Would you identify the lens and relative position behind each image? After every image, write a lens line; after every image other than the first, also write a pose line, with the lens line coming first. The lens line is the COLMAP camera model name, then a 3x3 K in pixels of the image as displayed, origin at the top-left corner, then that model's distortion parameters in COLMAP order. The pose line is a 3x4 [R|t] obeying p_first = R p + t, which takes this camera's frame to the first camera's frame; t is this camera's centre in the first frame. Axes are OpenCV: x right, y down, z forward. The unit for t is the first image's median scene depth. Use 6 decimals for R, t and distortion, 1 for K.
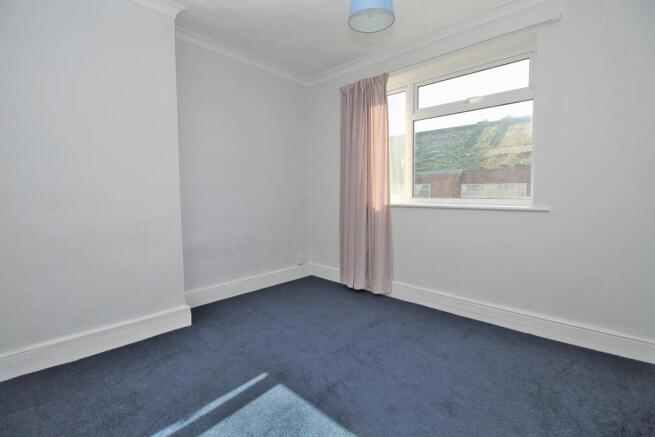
lens RADIAL K [[305.3, 0, 327.8], [0, 305.3, 215.4], [0, 0, 1]] dist [-0.019362, -0.001125]
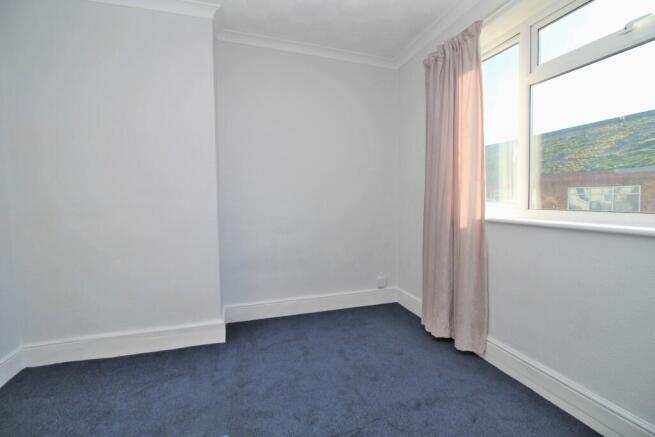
lens RADIAL K [[305.3, 0, 327.8], [0, 305.3, 215.4], [0, 0, 1]] dist [-0.019362, -0.001125]
pose [[0.875684, 0.025605, -0.482205, 0.223646], [-0.033335, 0.999416, -0.007467, -0.027725], [0.481732, 0.022613, 0.876027, 0.266861]]
